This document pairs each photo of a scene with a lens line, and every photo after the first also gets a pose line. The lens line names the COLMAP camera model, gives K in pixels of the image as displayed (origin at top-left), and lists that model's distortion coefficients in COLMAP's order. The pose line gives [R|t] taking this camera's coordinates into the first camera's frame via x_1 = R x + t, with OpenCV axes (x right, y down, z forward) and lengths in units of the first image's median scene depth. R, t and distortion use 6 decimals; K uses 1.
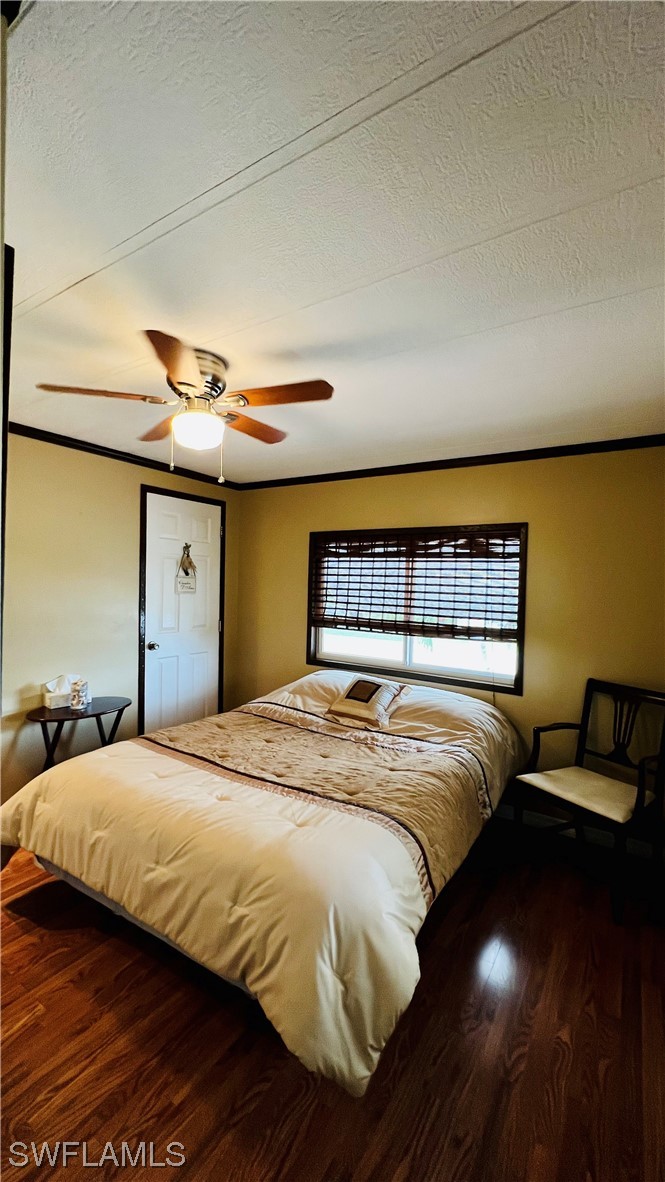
lens RADIAL K [[475.4, 0, 332.5], [0, 475.4, 591.0], [0, 0, 1]] dist [-0.000547, 0.000274]
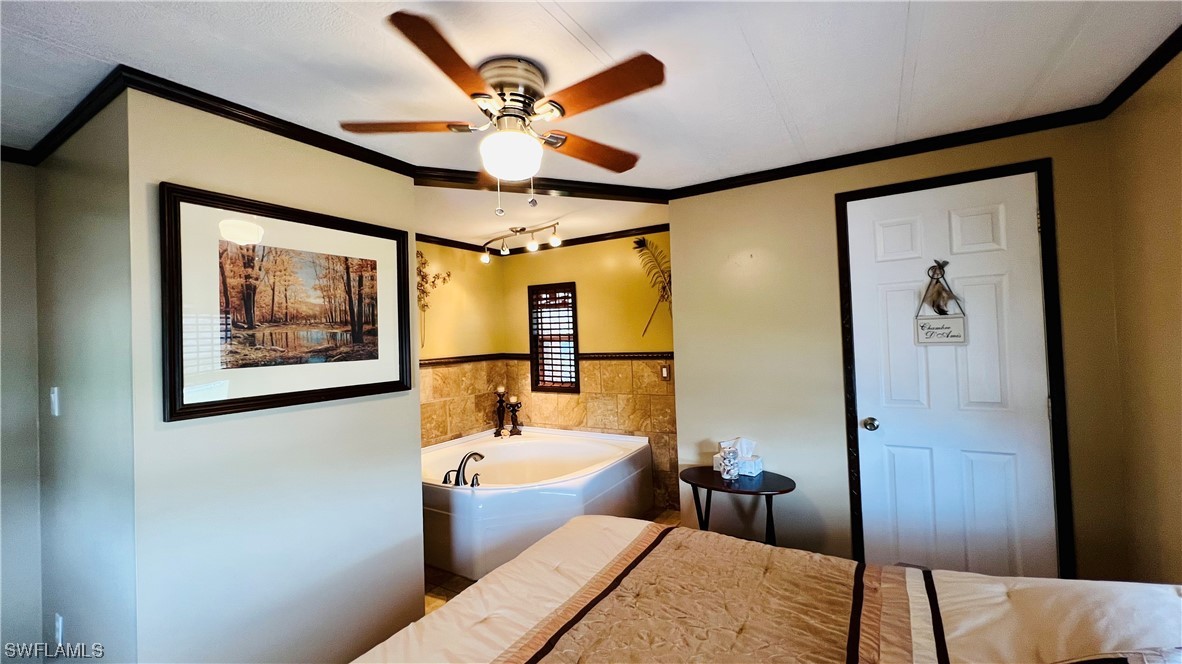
lens RADIAL K [[475.4, 0, 592.6], [0, 475.4, 328.7], [0, 0, 1]] dist [-0.000547, 0.000274]
pose [[0.021032, -0.038734, -0.999028, 0.287559], [0.024037, 0.998980, -0.038226, -0.003088], [0.999490, -0.023210, 0.021941, 0.583760]]
